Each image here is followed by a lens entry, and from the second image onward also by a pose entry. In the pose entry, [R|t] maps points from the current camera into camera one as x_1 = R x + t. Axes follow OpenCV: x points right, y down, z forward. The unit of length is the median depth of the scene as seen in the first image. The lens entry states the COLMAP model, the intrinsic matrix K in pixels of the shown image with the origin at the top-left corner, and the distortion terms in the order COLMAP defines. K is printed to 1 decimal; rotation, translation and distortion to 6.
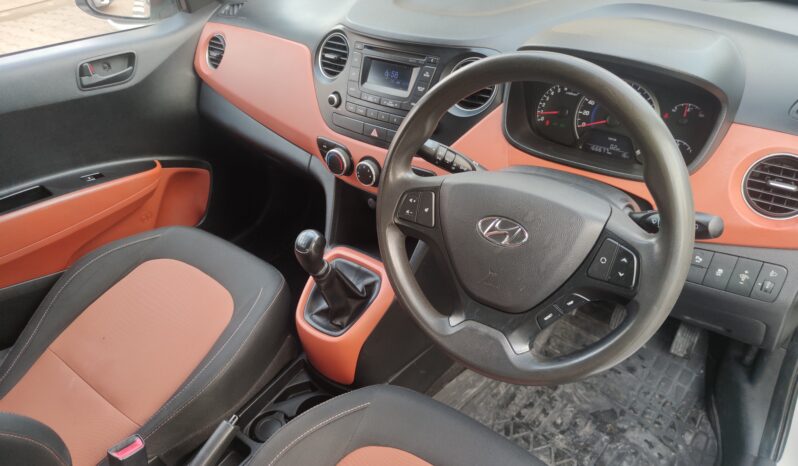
lens RADIAL K [[570.7, 0, 399.0], [0, 570.7, 233.0], [0, 0, 1]] dist [0.063322, -0.064498]
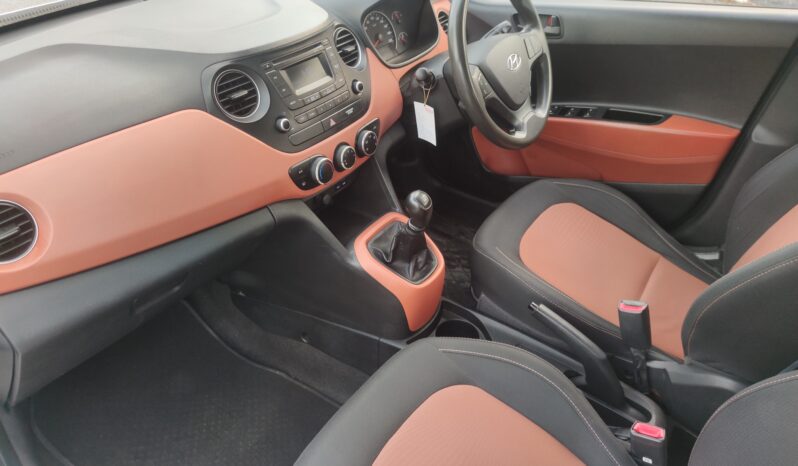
lens RADIAL K [[568.4, 0, 395.8], [0, 568.4, 236.6], [0, 0, 1]] dist [0.080553, -0.081514]
pose [[-0.024701, -0.533714, 0.845304, -1.013382], [0.595031, 0.671618, 0.441438, -0.408701], [-0.803323, 0.513886, 0.300987, 0.639413]]
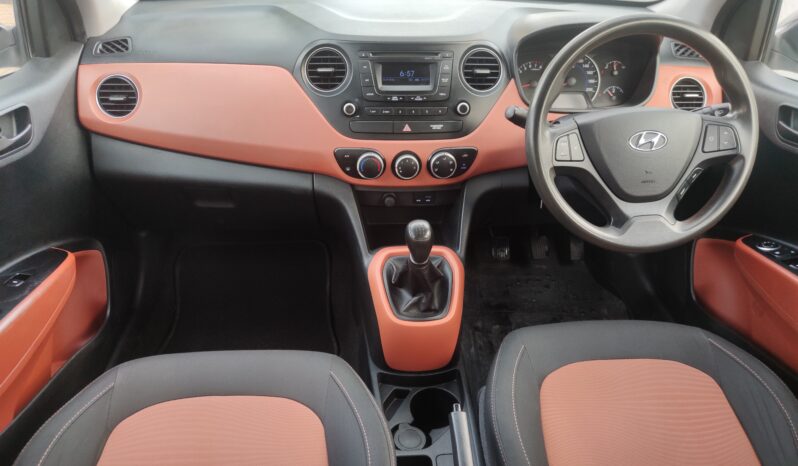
lens RADIAL K [[570.7, 0, 399.0], [0, 570.7, 233.0], [0, 0, 1]] dist [0.063322, -0.064498]
pose [[0.749099, -0.269124, 0.605329, -0.711856], [0.328123, 0.944533, 0.013876, -0.007043], [-0.575488, 0.188228, 0.795854, 0.171361]]
